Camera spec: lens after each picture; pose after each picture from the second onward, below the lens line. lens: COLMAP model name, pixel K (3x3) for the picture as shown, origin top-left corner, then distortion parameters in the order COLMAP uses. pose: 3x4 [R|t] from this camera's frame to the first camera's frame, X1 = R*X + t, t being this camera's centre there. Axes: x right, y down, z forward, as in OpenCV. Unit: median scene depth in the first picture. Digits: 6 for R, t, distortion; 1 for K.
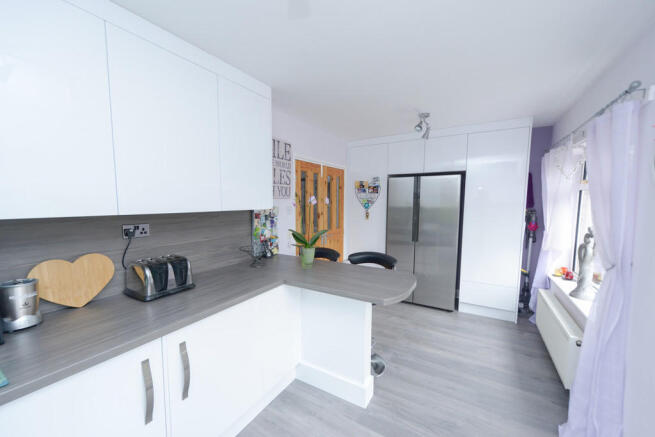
lens RADIAL K [[257.2, 0, 322.3], [0, 257.2, 224.1], [0, 0, 1]] dist [0.001509, 0.000057]
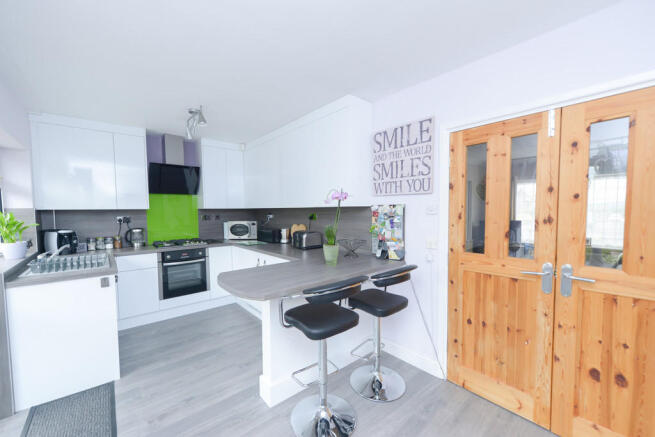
lens RADIAL K [[257.2, 0, 322.3], [0, 257.2, 224.1], [0, 0, 1]] dist [0.001509, 0.000057]
pose [[-0.330058, 0.056037, -0.942296, 0.693602], [-0.074341, 0.993593, 0.085127, -0.056708], [0.941029, 0.098148, -0.323777, 1.015427]]
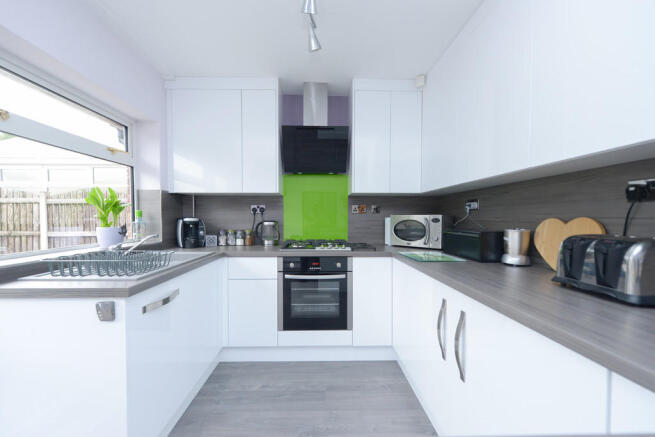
lens RADIAL K [[257.2, 0, 322.3], [0, 257.2, 224.1], [0, 0, 1]] dist [0.001509, 0.000057]
pose [[-0.852029, 0.012527, -0.523345, 0.140184], [-0.047130, 0.993818, 0.100517, 0.046583], [0.521369, 0.110308, -0.846171, 0.651739]]
